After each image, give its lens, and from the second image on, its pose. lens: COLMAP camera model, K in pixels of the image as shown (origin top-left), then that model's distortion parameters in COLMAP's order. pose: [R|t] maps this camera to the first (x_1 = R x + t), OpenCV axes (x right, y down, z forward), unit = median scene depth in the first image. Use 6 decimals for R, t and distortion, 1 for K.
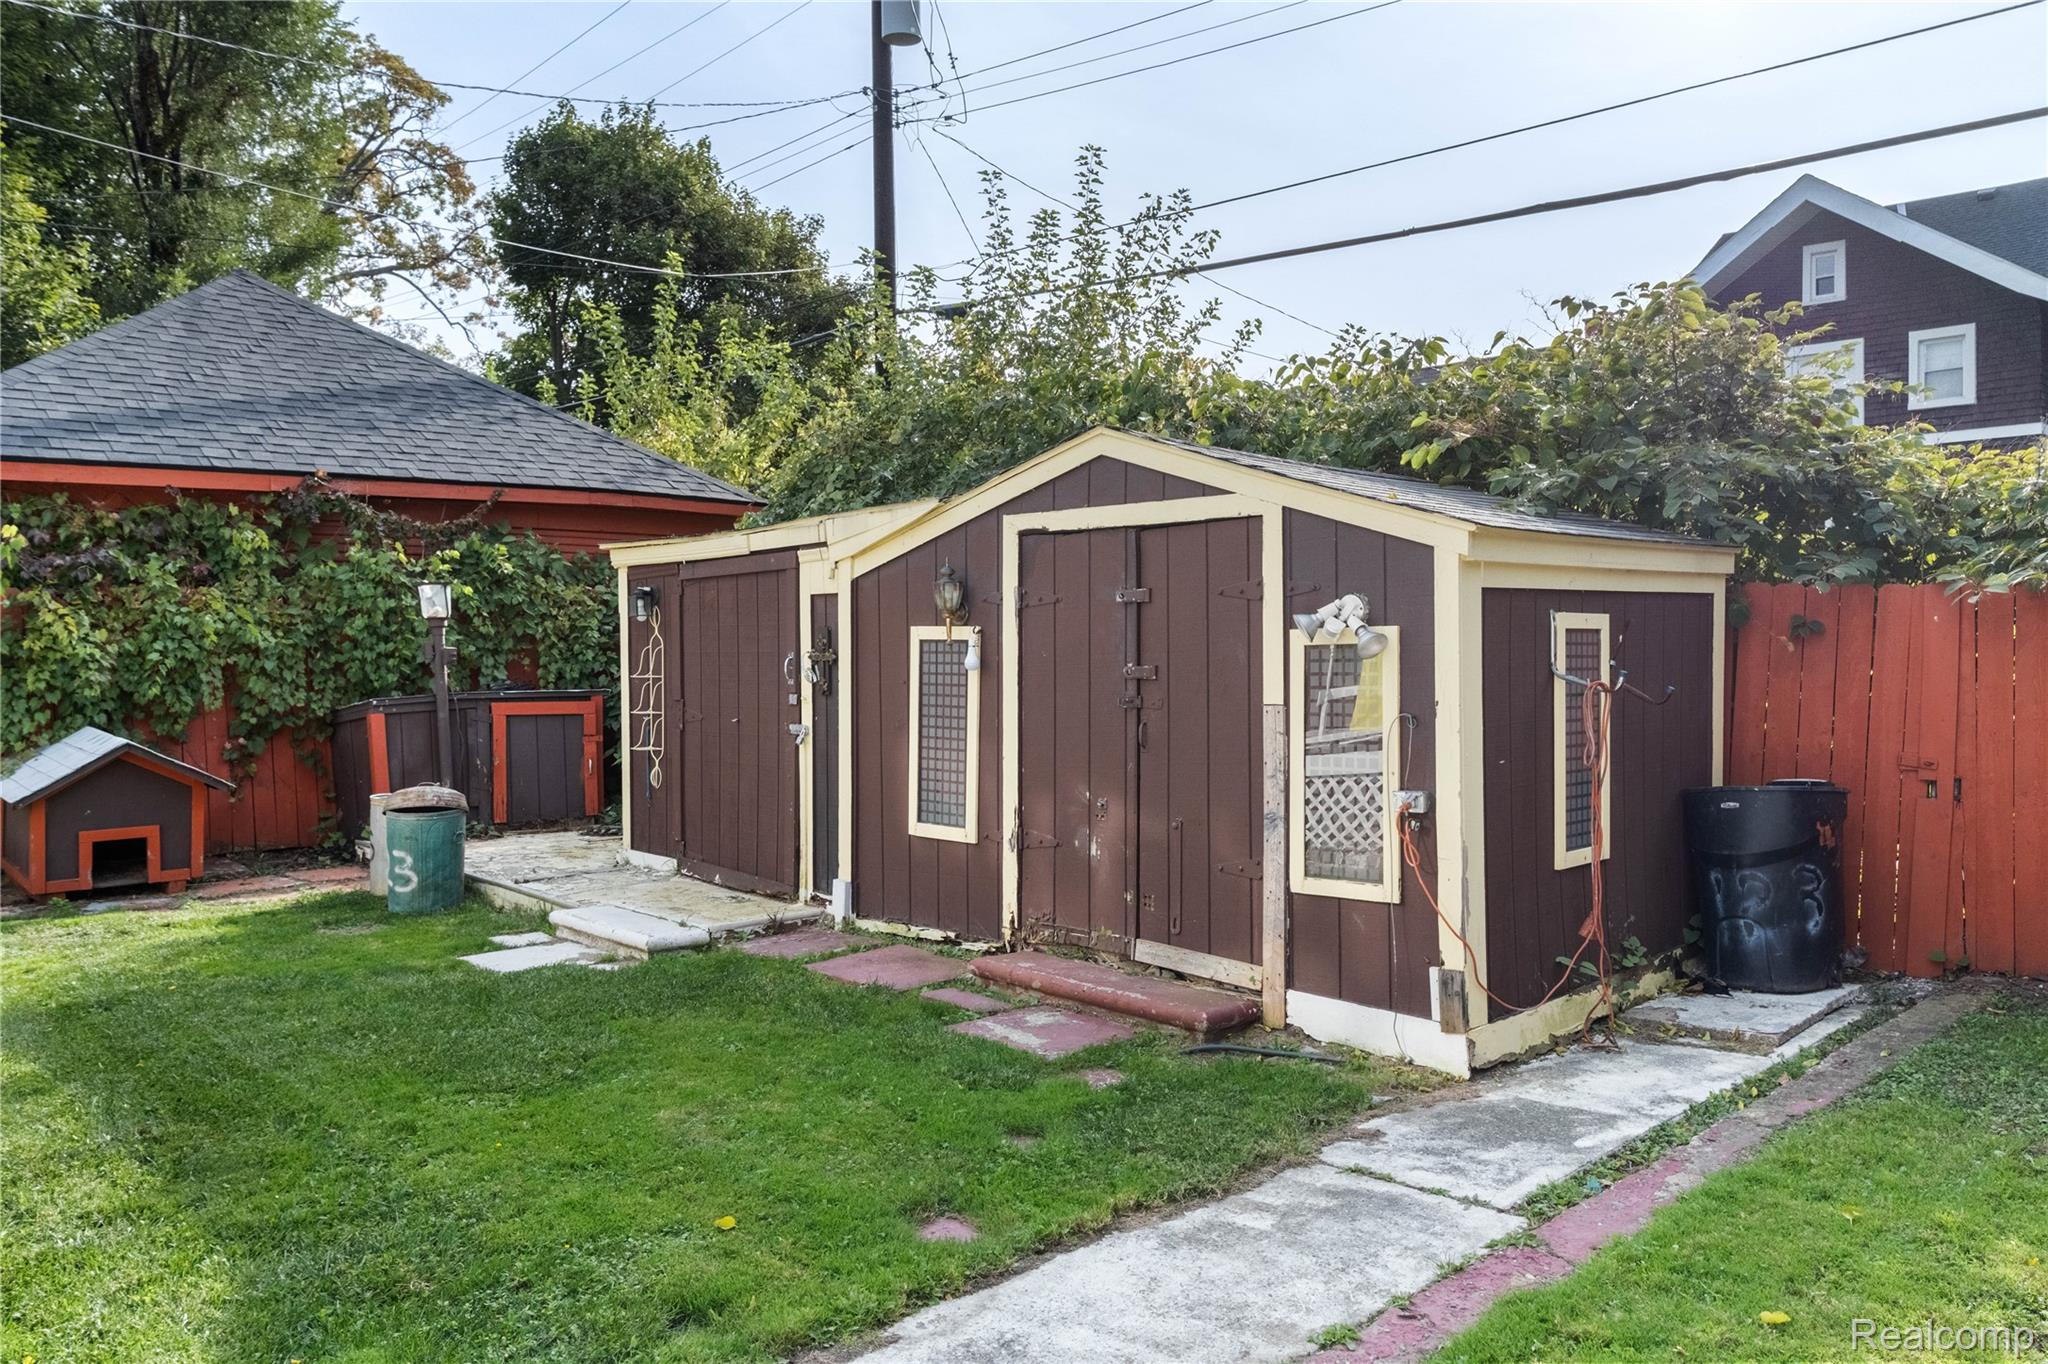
lens RADIAL K [[1513.7, 0, 1026.7], [0, 1513.7, 666.2], [0, 0, 1]] dist [0.010689, -0.001074]
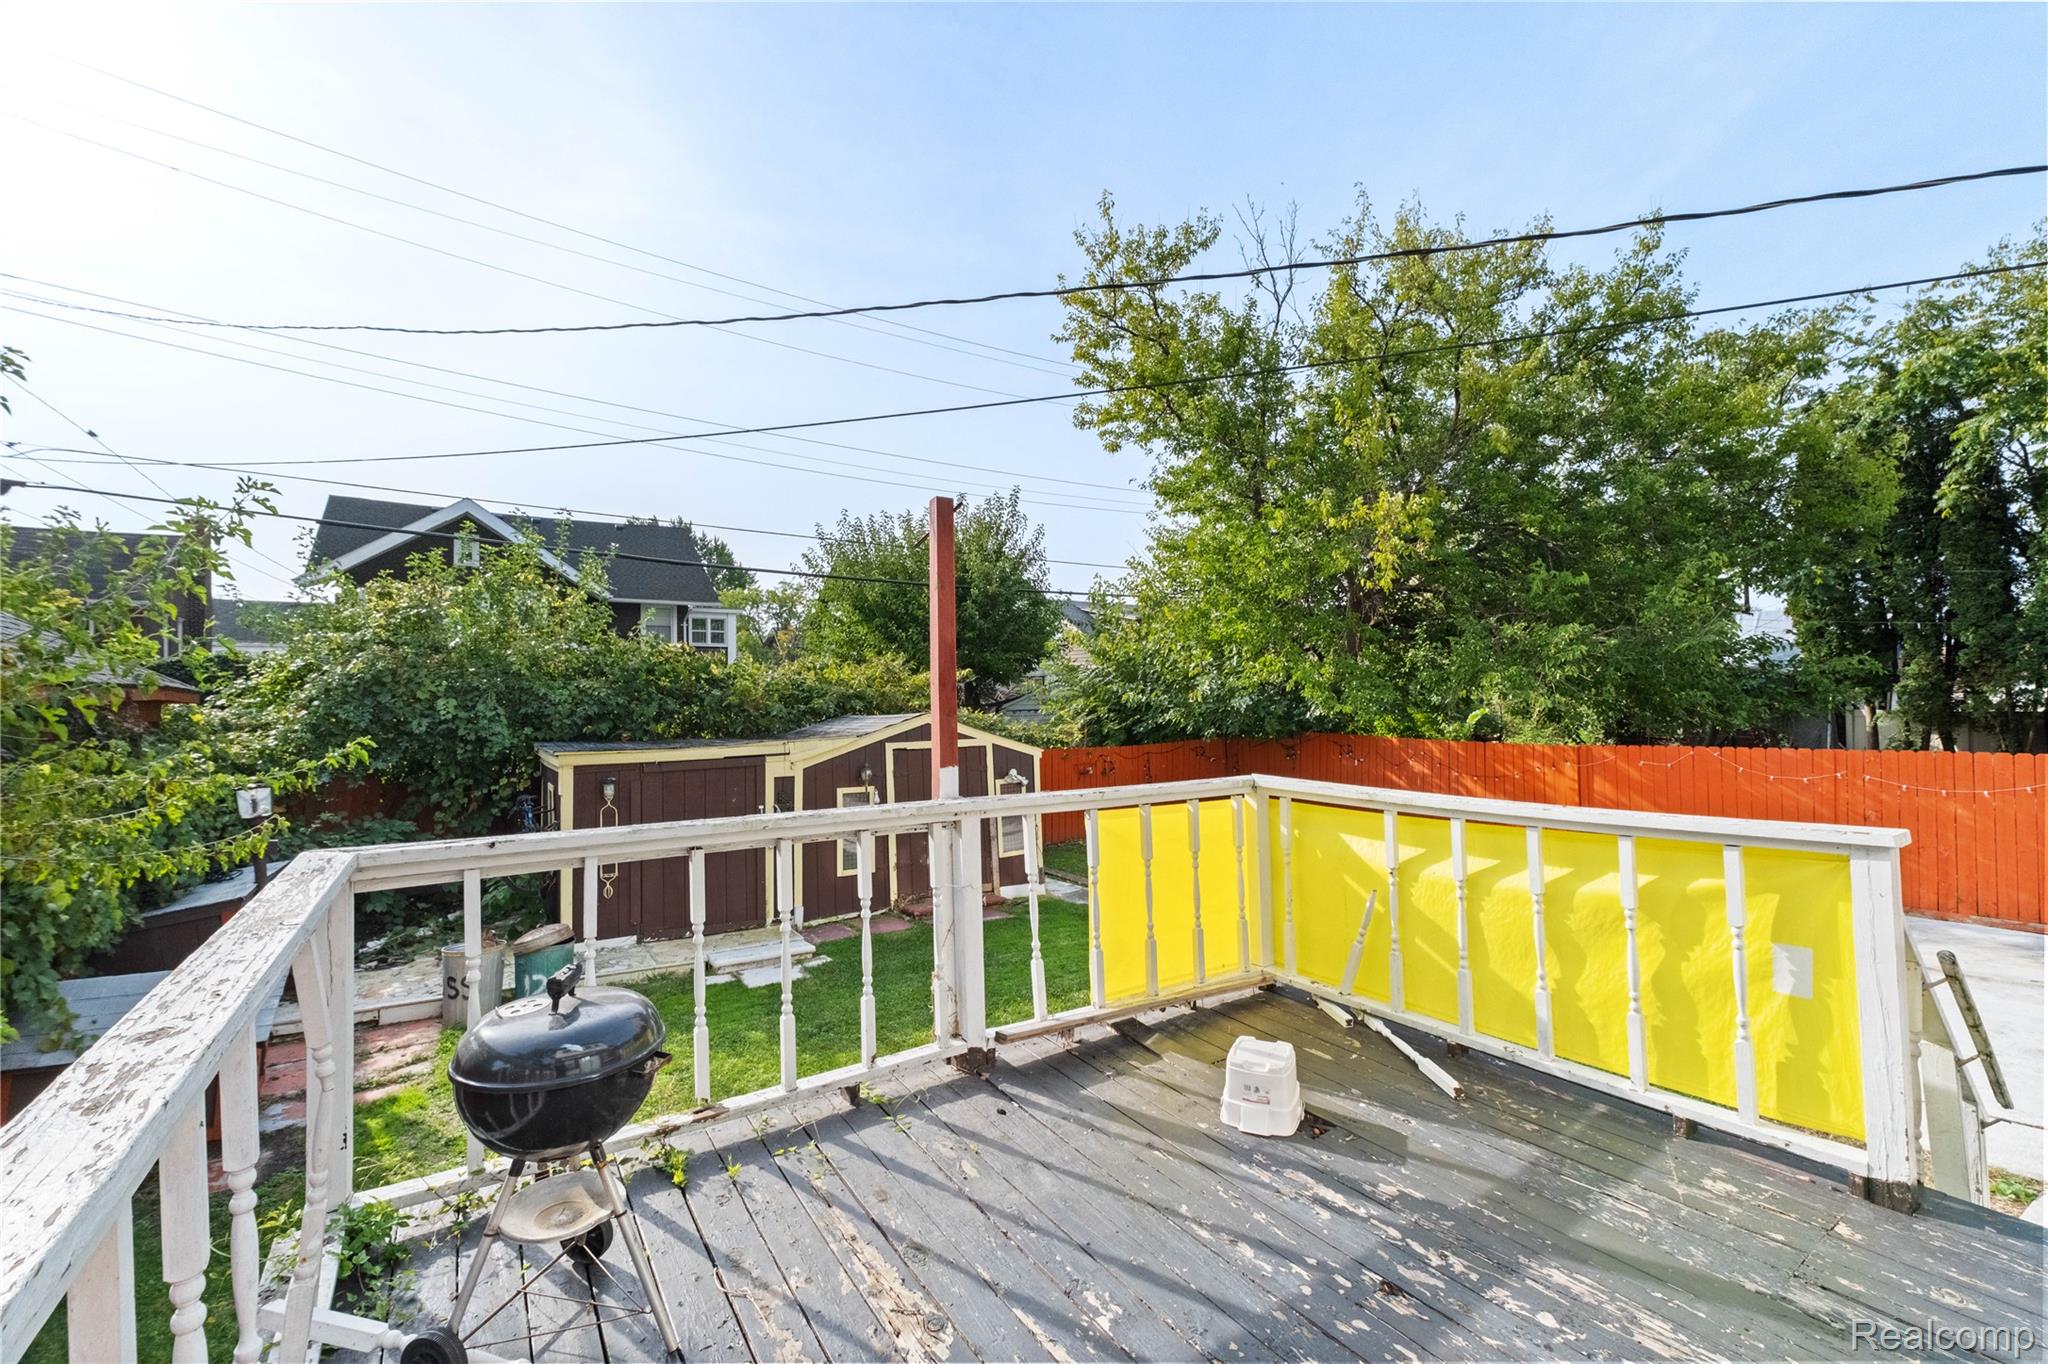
lens RADIAL K [[864.3, 0, 1032.2], [0, 864.3, 687.5], [0, 0, 1]] dist [-0.001810, 0.000191]
pose [[0.186735, 0.022309, 0.982157, -1.342469], [0.028527, 0.999197, -0.028120, -0.136383], [-0.981996, 0.033269, 0.185948, 0.438716]]
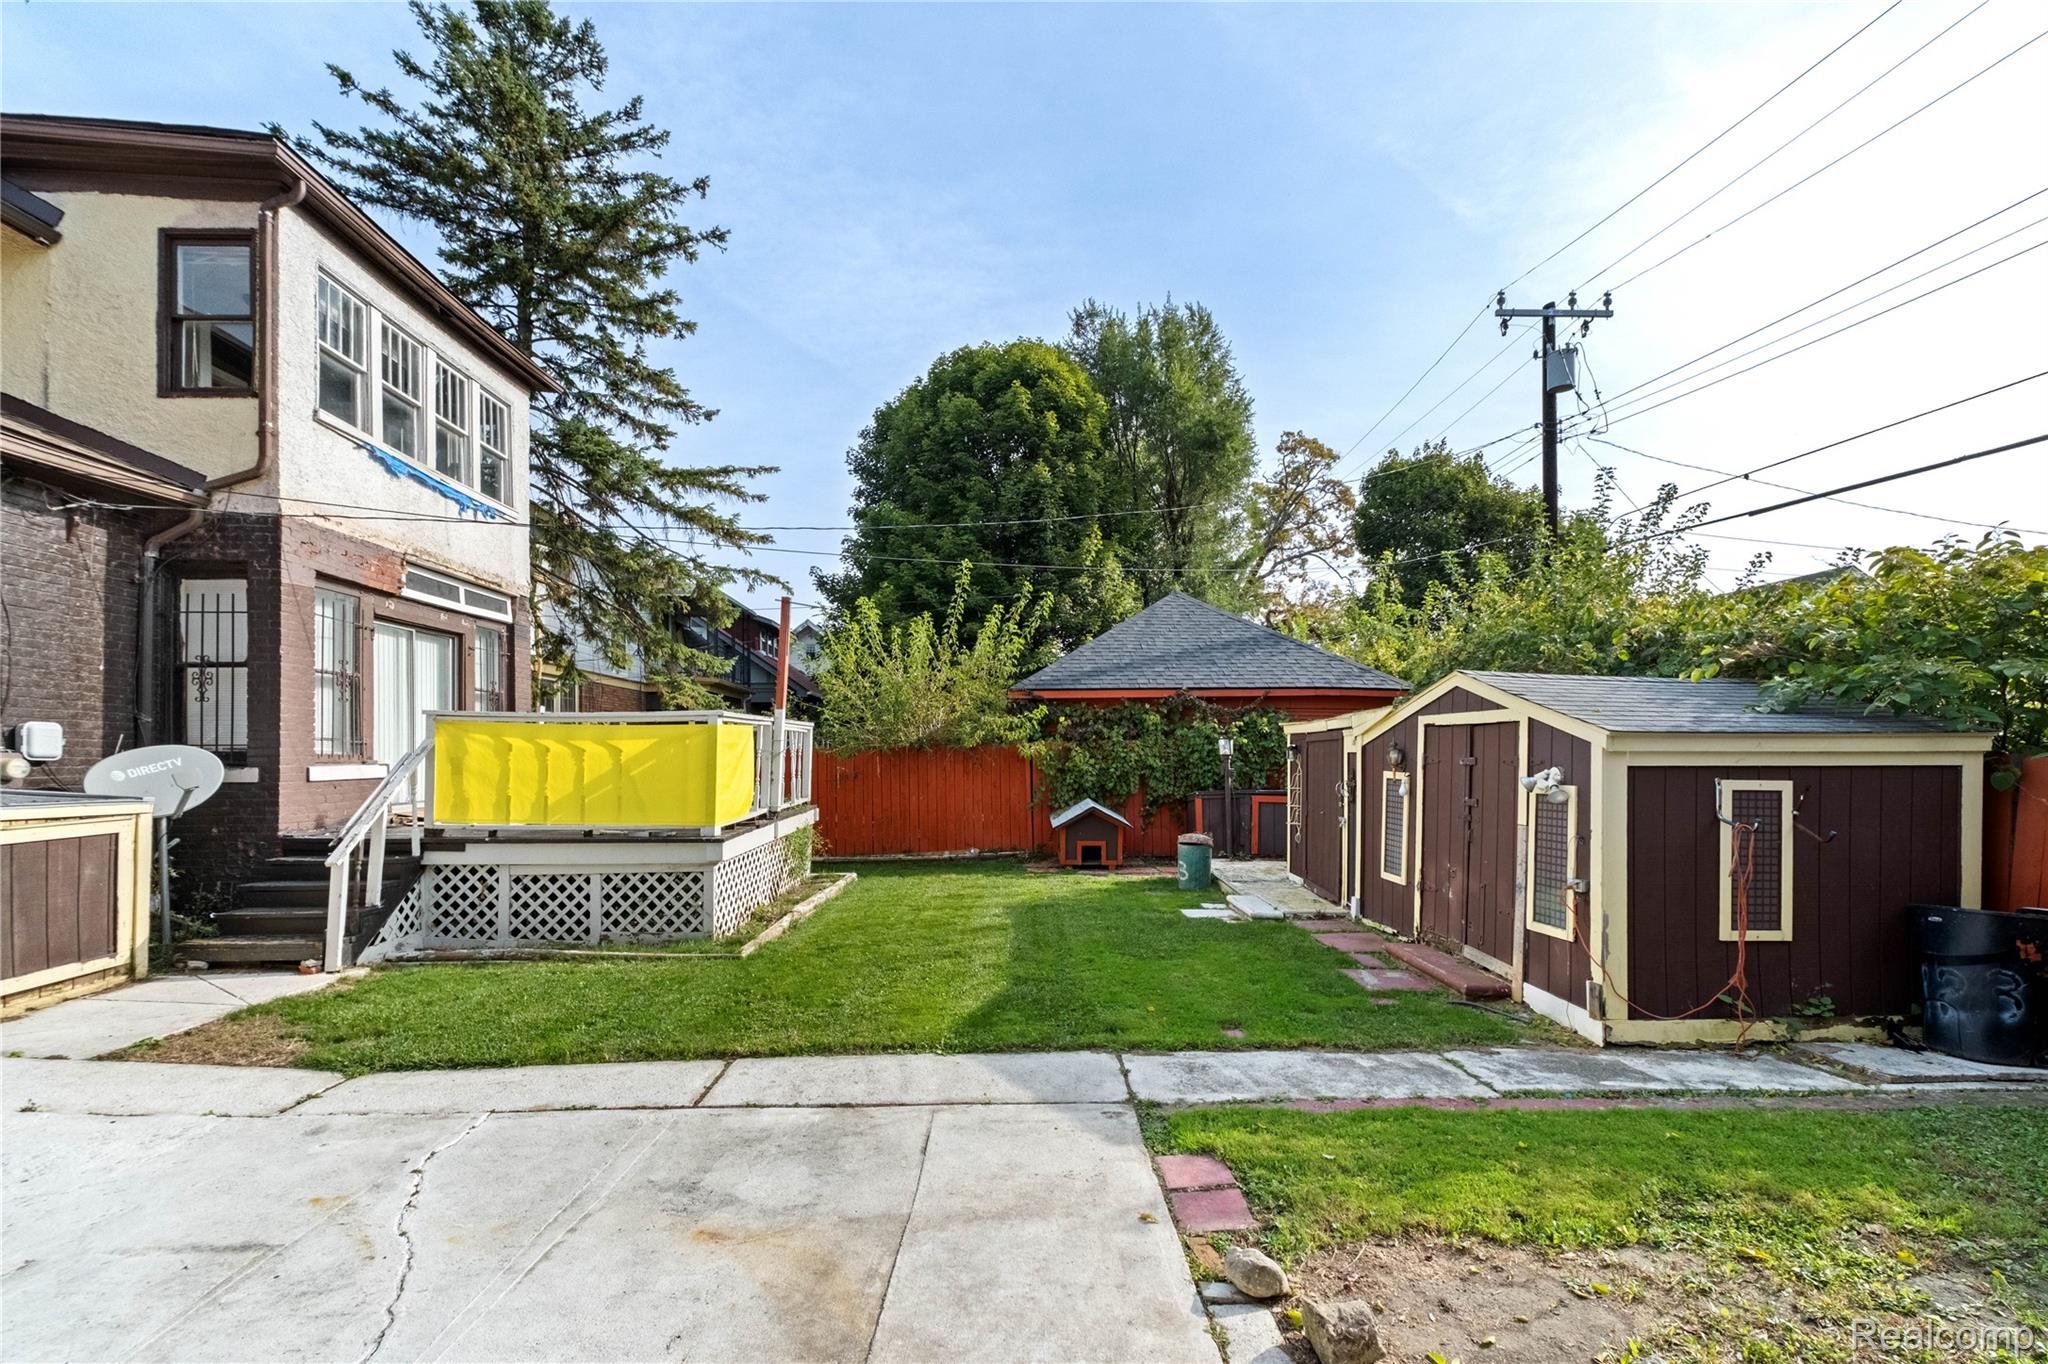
lens RADIAL K [[883.9, 0, 1036.4], [0, 883.9, 746.4], [0, 0, 1]] dist [0.002155, 0.000544]
pose [[0.746025, 0.010985, -0.665828, 0.345641], [-0.023905, 0.999661, -0.010292, -0.035265], [0.665489, 0.023595, 0.746035, -0.149445]]
